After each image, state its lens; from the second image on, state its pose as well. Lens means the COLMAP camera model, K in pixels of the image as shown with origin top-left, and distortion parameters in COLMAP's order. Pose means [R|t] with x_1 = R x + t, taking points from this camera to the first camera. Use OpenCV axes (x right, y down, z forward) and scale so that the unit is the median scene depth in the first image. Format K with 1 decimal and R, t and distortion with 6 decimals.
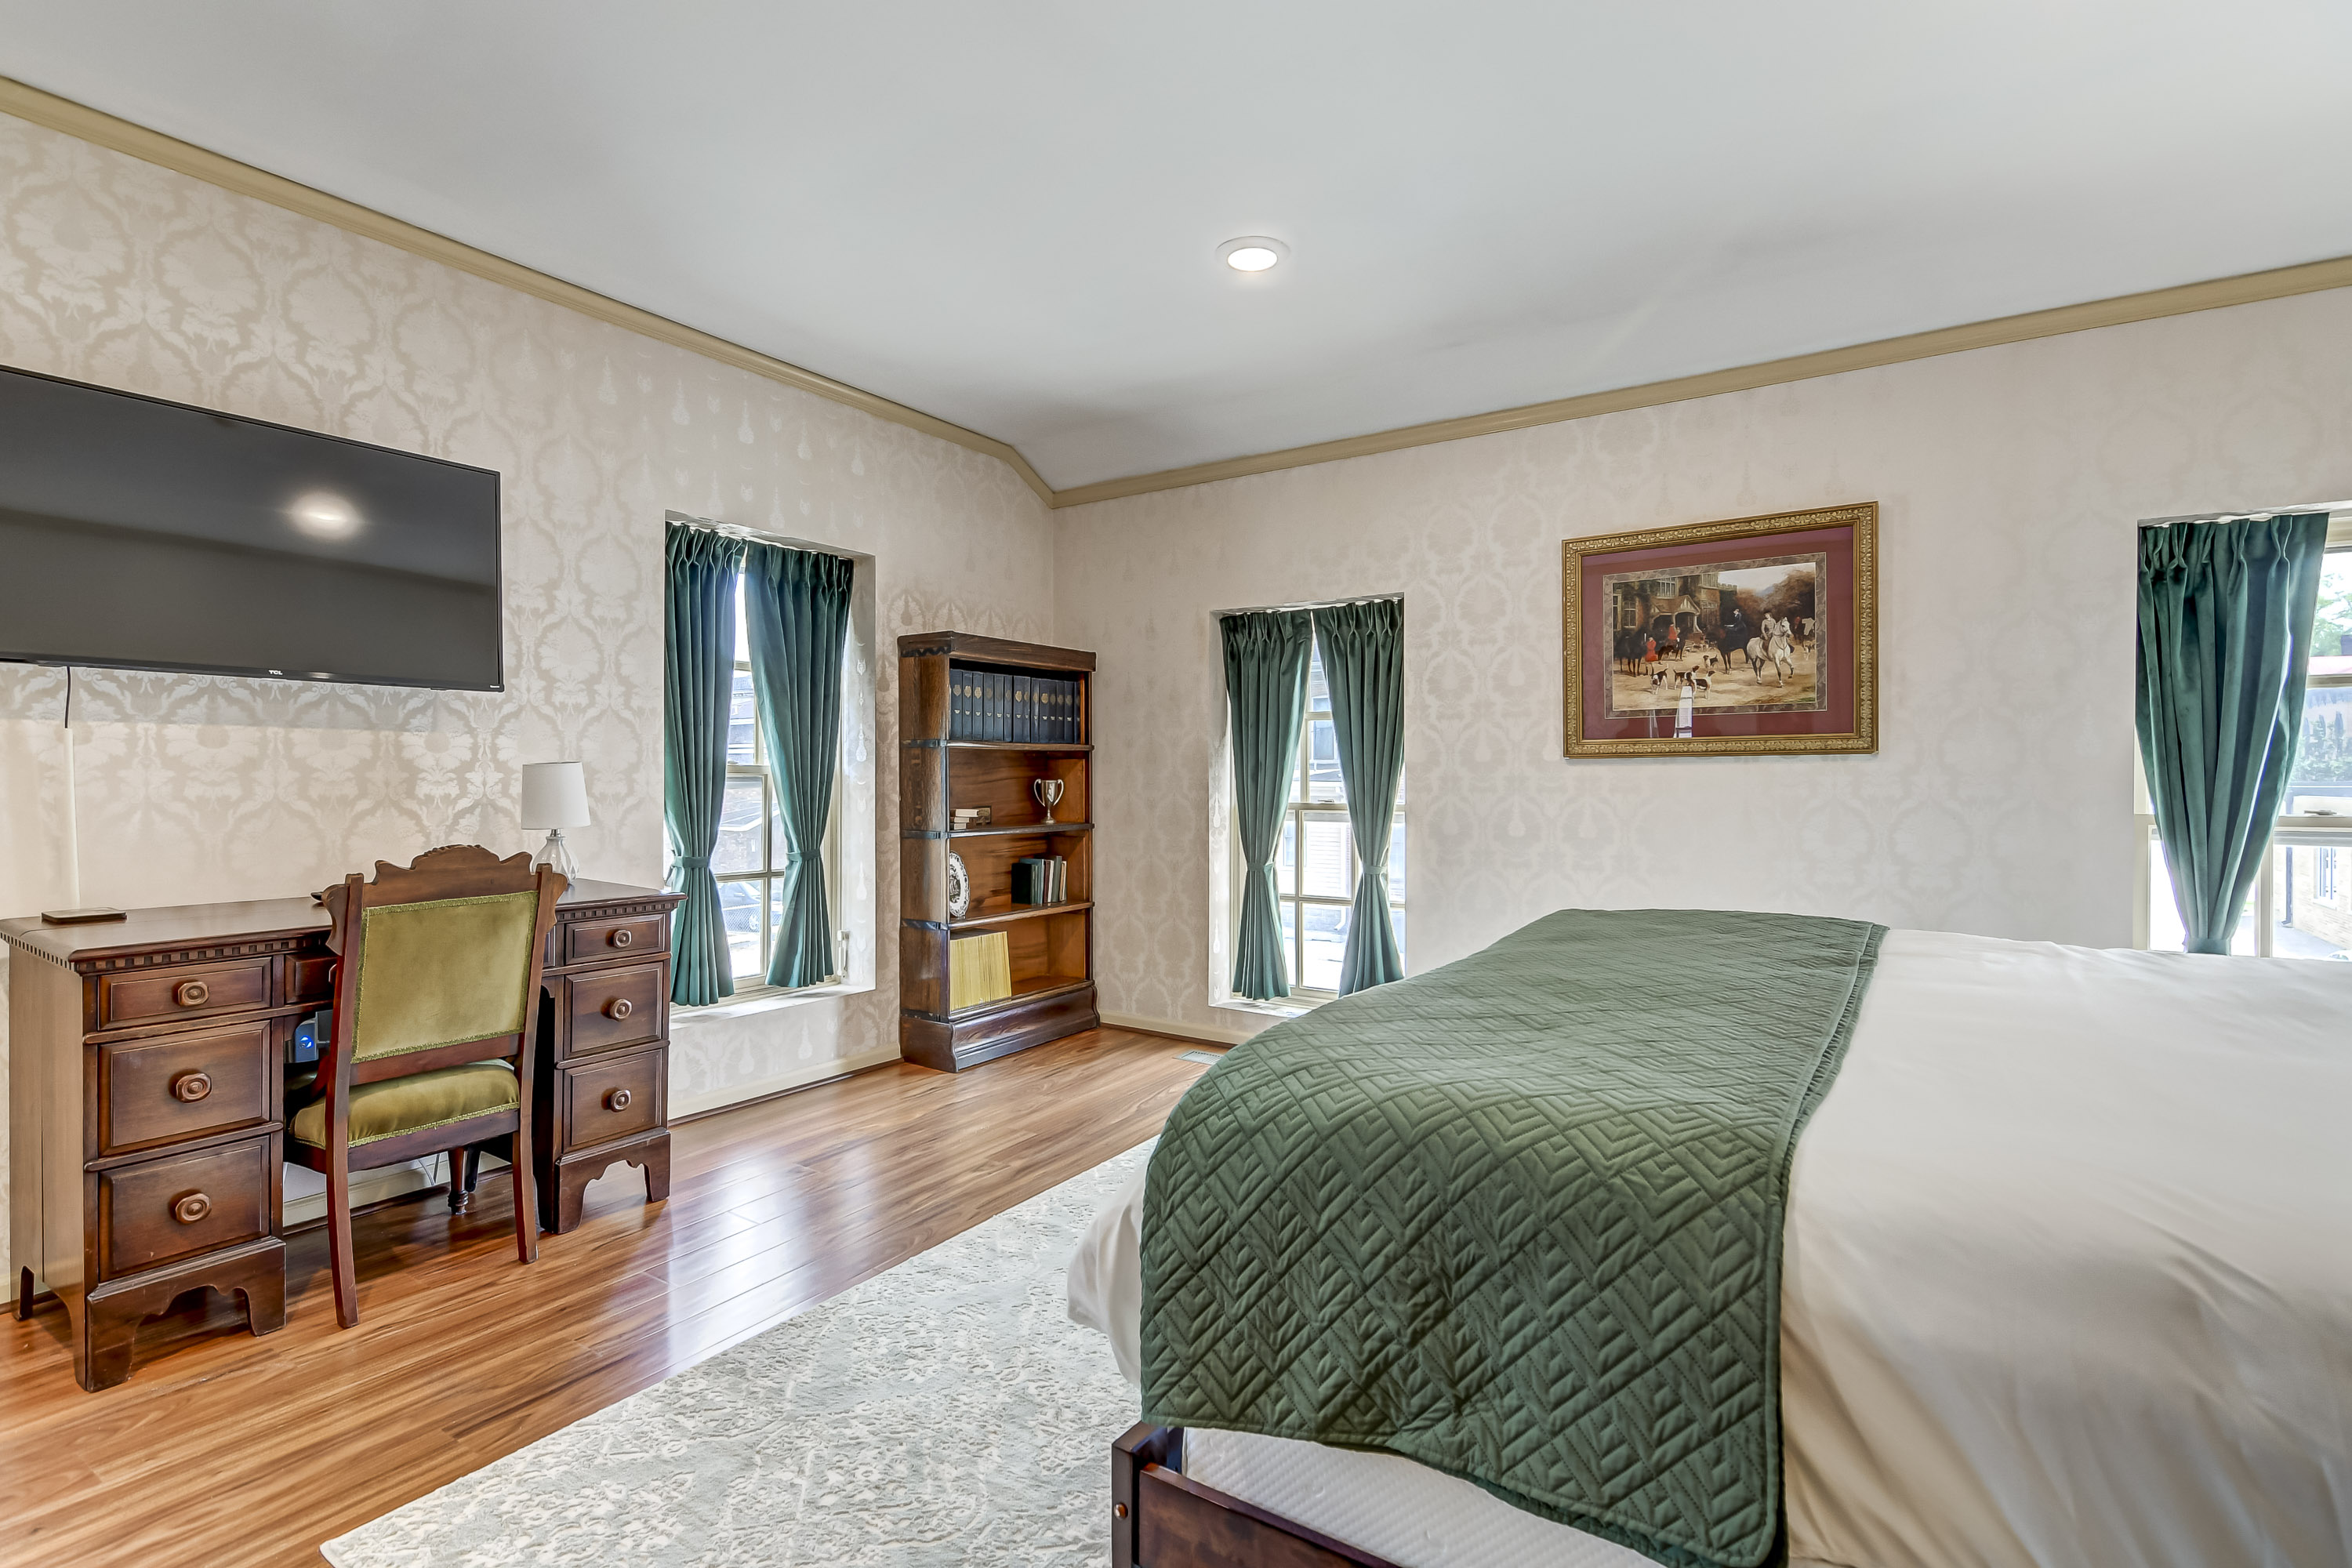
lens RADIAL K [[1124.6, 0, 1160.1], [0, 1124.6, 783.1], [0, 0, 1]] dist [0.004129, -0.006605]
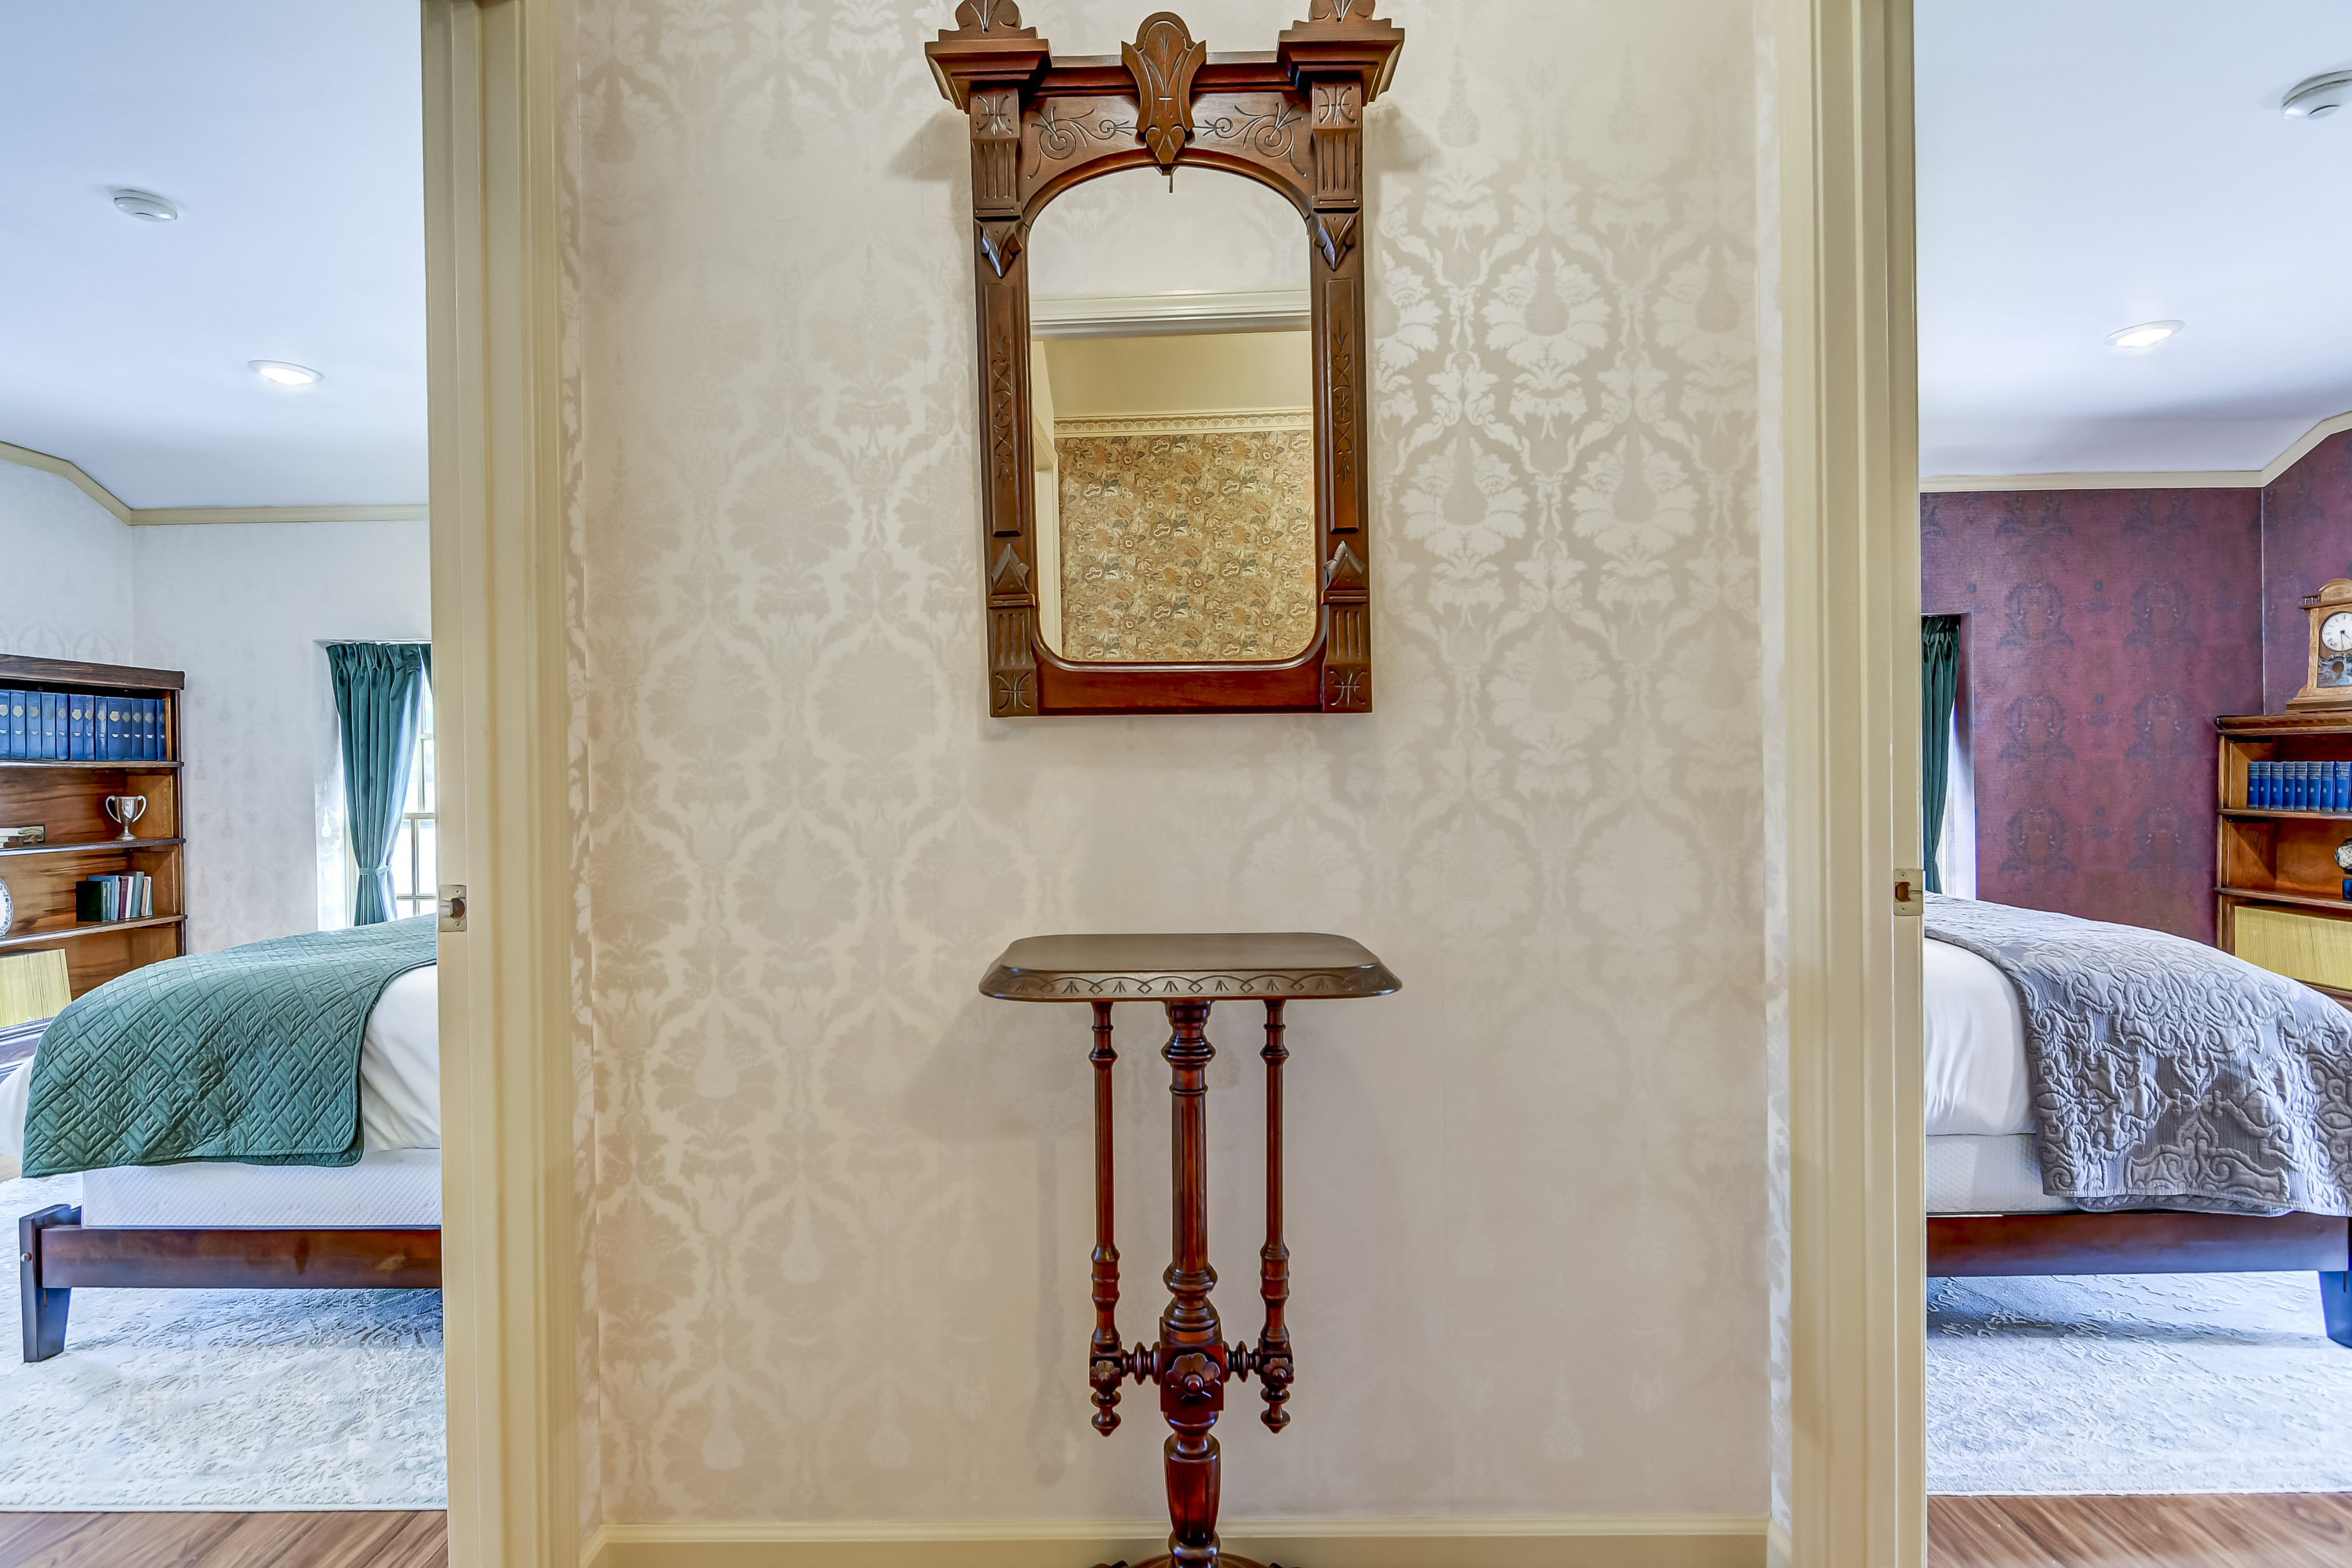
lens RADIAL K [[1124.6, 0, 1160.1], [0, 1124.6, 783.1], [0, 0, 1]] dist [0.004129, -0.006605]
pose [[0.838096, -0.013116, 0.545365, 0.135258], [0.013598, 0.999903, 0.003150, -0.005643], [-0.545354, 0.004776, 0.838193, -0.363727]]
